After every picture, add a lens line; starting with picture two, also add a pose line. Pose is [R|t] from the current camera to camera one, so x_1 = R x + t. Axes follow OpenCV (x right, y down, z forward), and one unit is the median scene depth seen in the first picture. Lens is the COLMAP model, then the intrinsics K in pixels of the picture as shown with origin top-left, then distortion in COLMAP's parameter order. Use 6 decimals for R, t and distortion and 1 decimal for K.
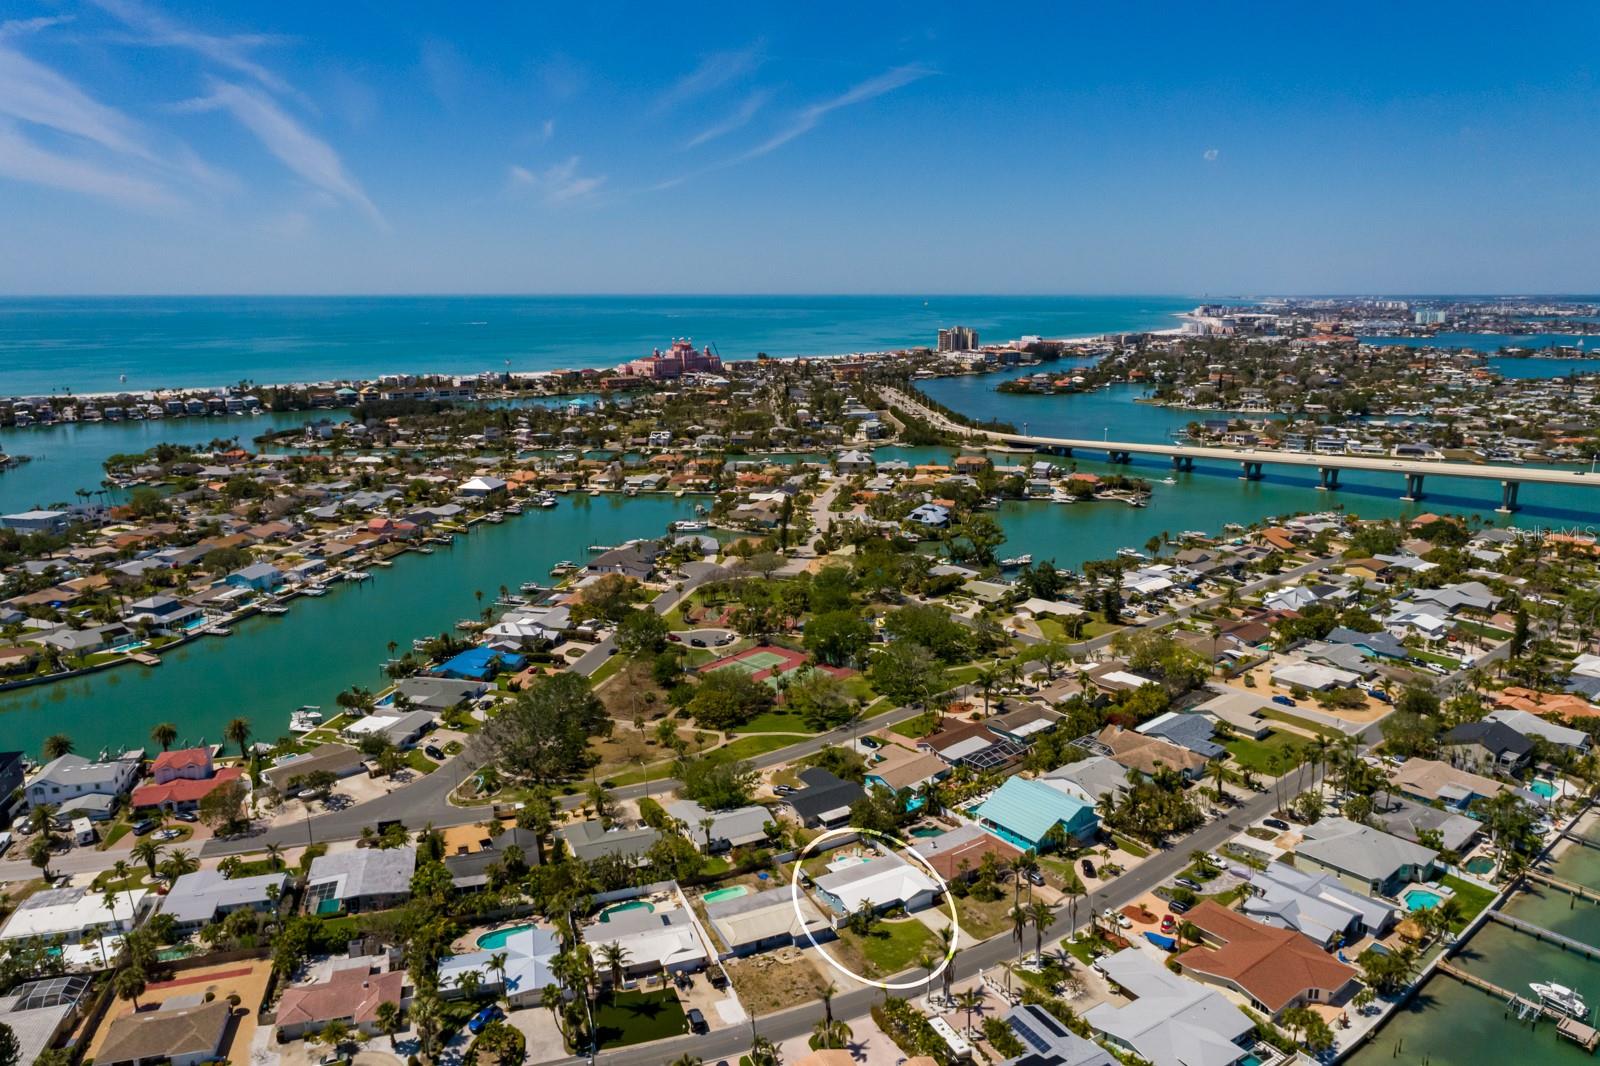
lens RADIAL K [[1104.4, 0, 797.0], [0, 1104.4, 533.7], [0, 0, 1]] dist [-0.000396, 0.006882]
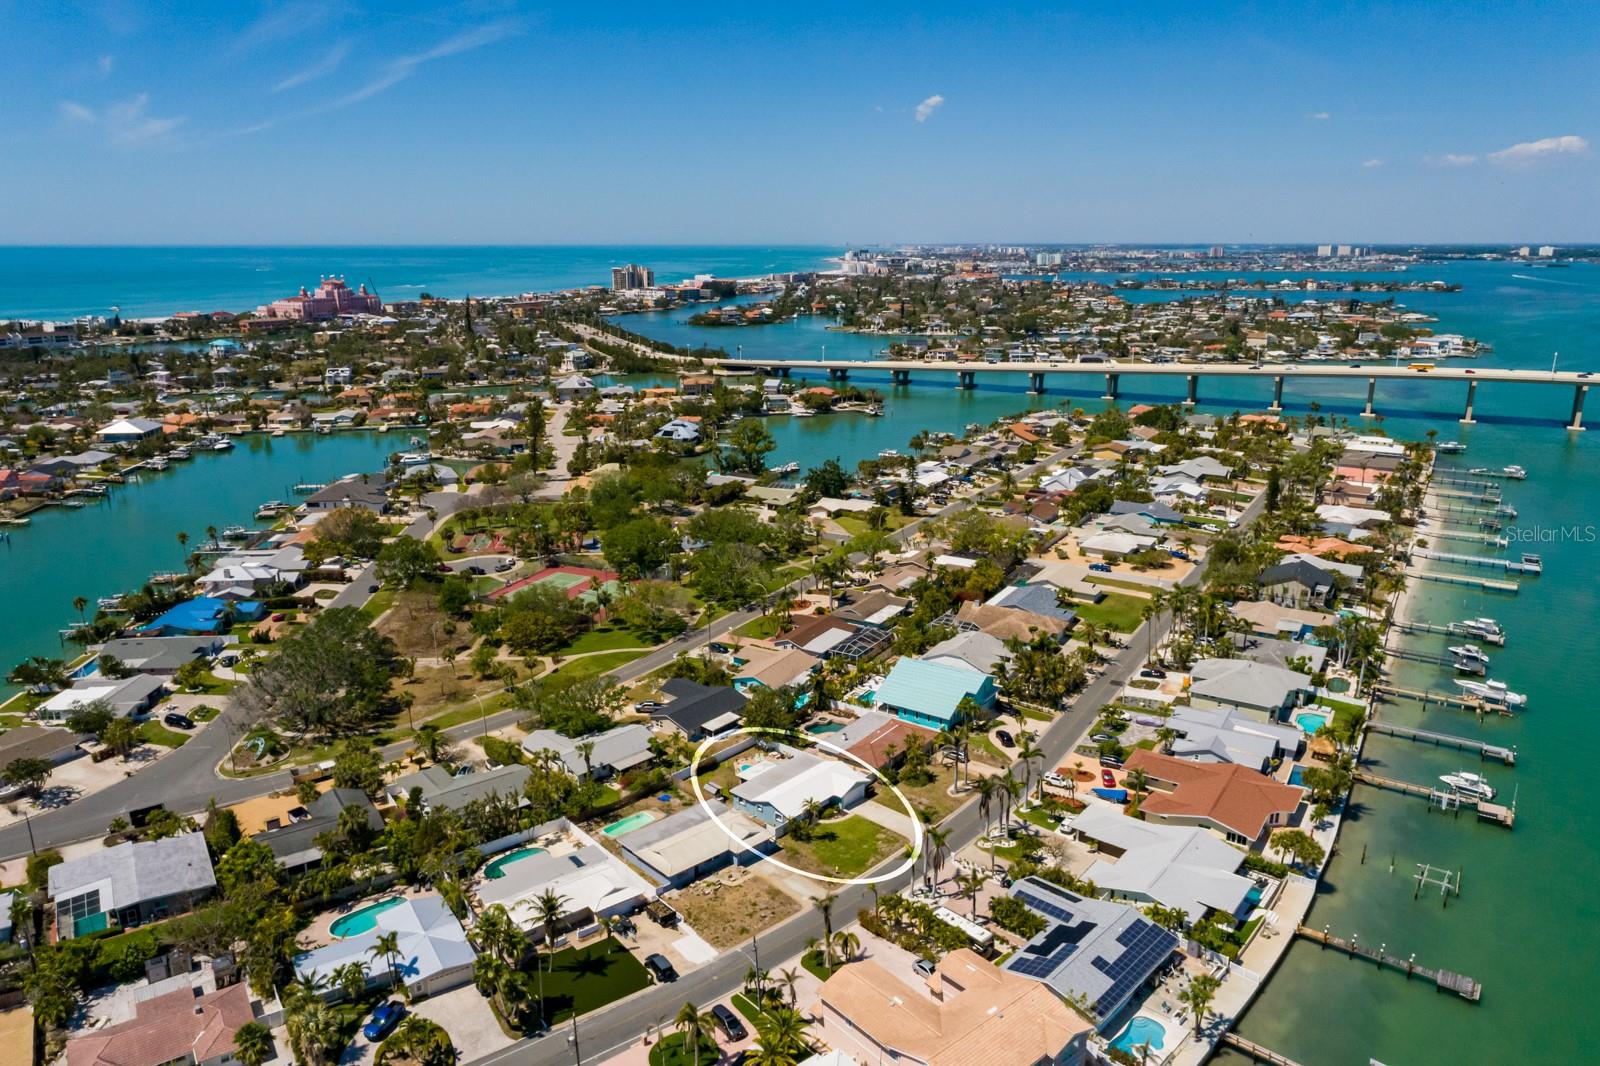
lens RADIAL K [[1108.3, 0, 800.0], [0, 1108.3, 533.0], [0, 0, 1]] dist [-0.006464, 0.018459]
pose [[0.951120, -0.078722, 0.298619, -0.124918], [0.067227, 0.996554, 0.048589, 0.053242], [-0.301414, -0.026139, 0.953135, 0.118770]]
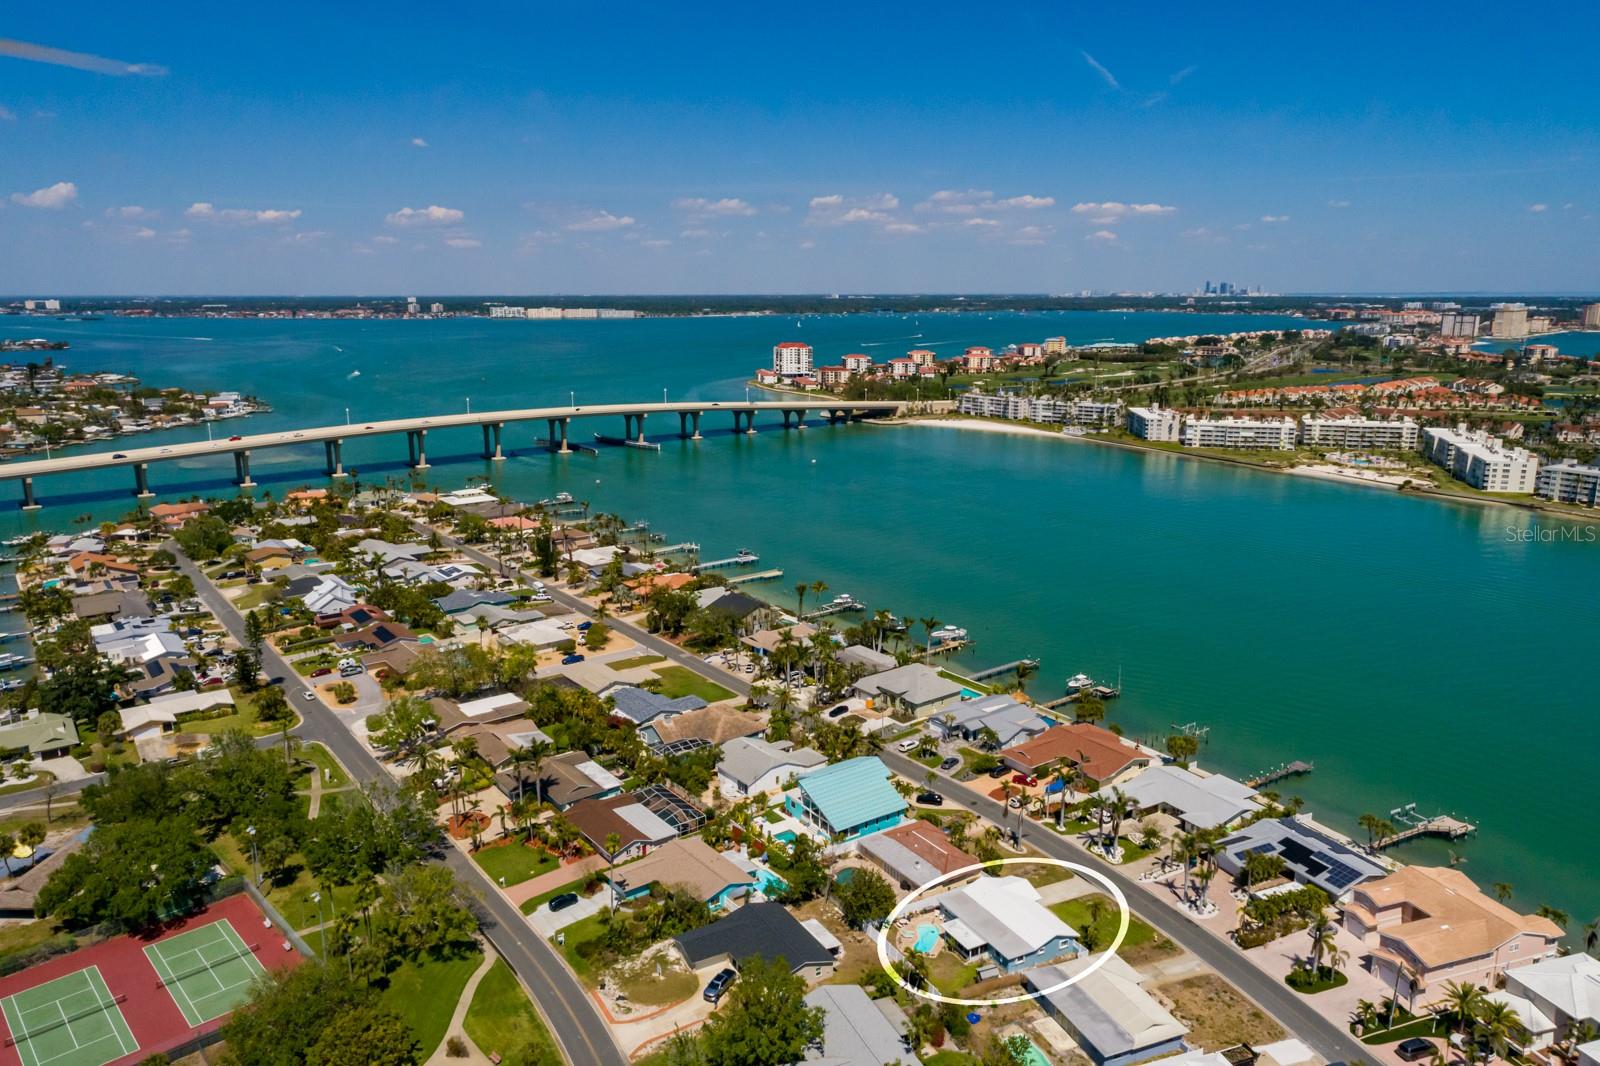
lens RADIAL K [[1108.3, 0, 800.0], [0, 1108.3, 533.0], [0, 0, 1]] dist [-0.006464, 0.018459]
pose [[0.043713, -0.213695, 0.975922, -0.474268], [0.219654, 0.955008, 0.199277, -0.103565], [-0.974598, 0.205654, 0.088685, 0.722221]]
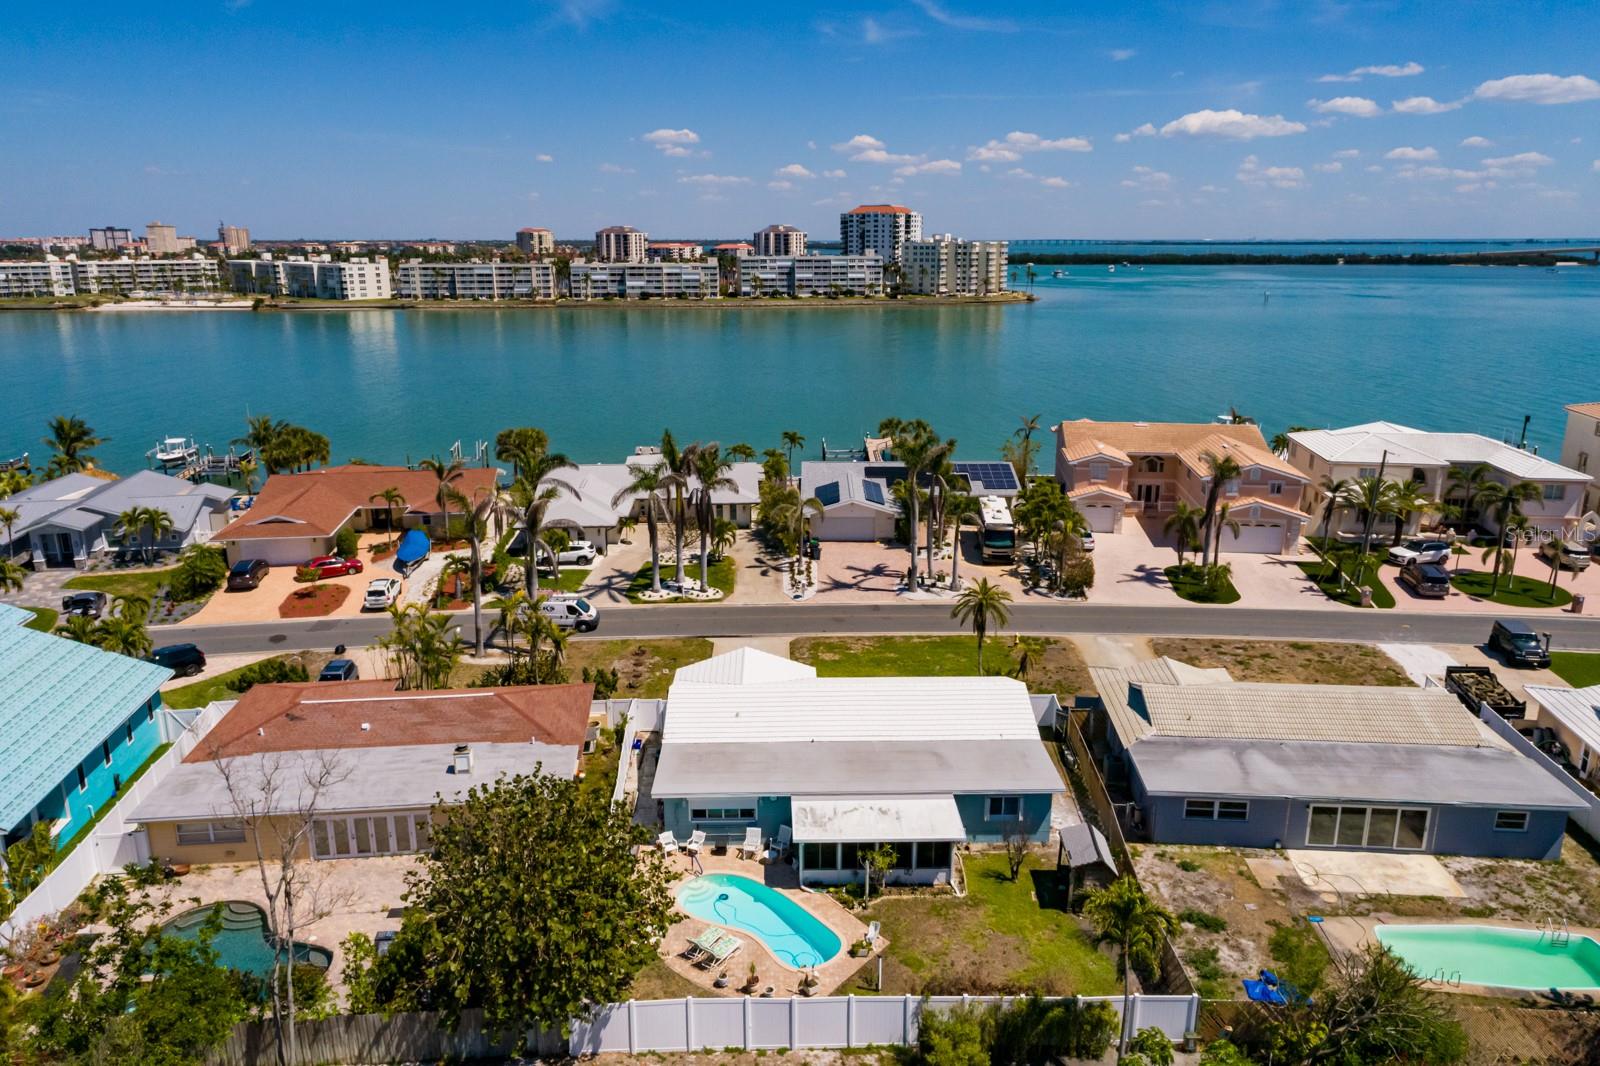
lens RADIAL K [[1101.4, 0, 806.0], [0, 1101.4, 530.7], [0, 0, 1]] dist [0.000653, 0.007672]
pose [[-0.876353, -0.115817, 0.467538, -0.026896], [0.112896, 0.894234, 0.433128, 0.113600], [-0.468252, 0.432356, -0.770590, 0.841846]]
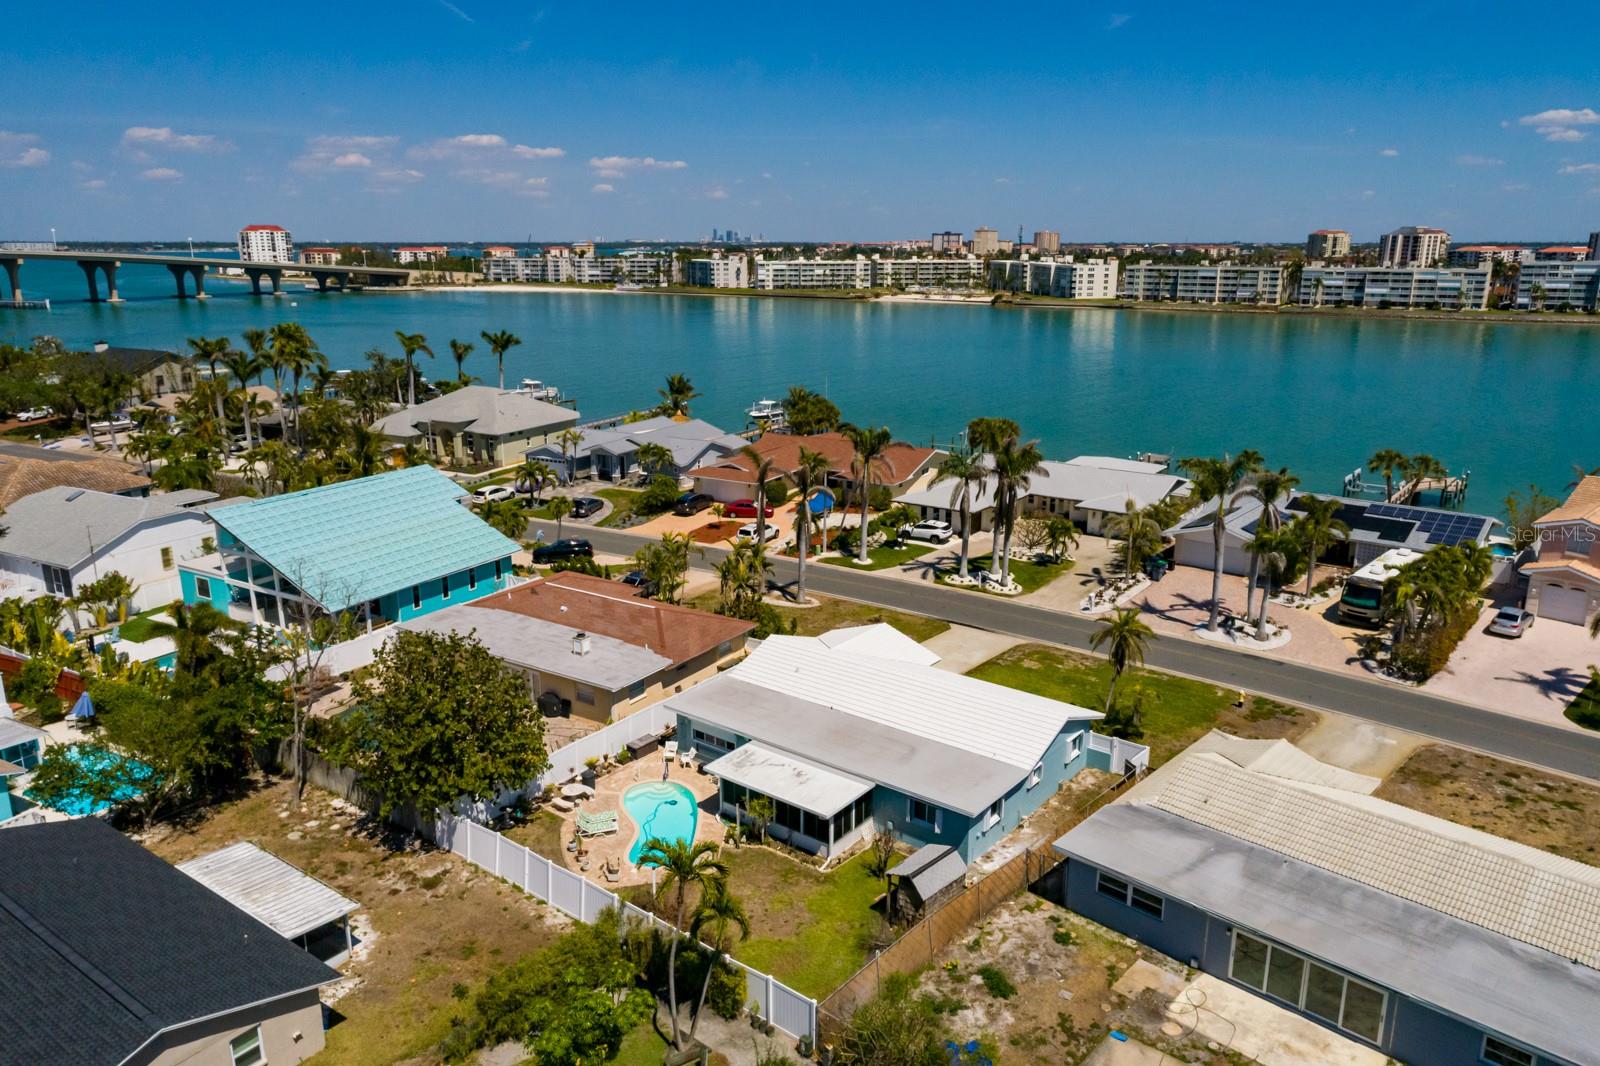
lens RADIAL K [[1108.3, 0, 800.0], [0, 1108.3, 533.0], [0, 0, 1]] dist [-0.006464, 0.018459]
pose [[-0.370892, -0.228782, 0.900054, -0.111024], [0.207354, 0.924312, 0.320394, 0.131883], [-0.905231, 0.305461, -0.295381, 0.769896]]
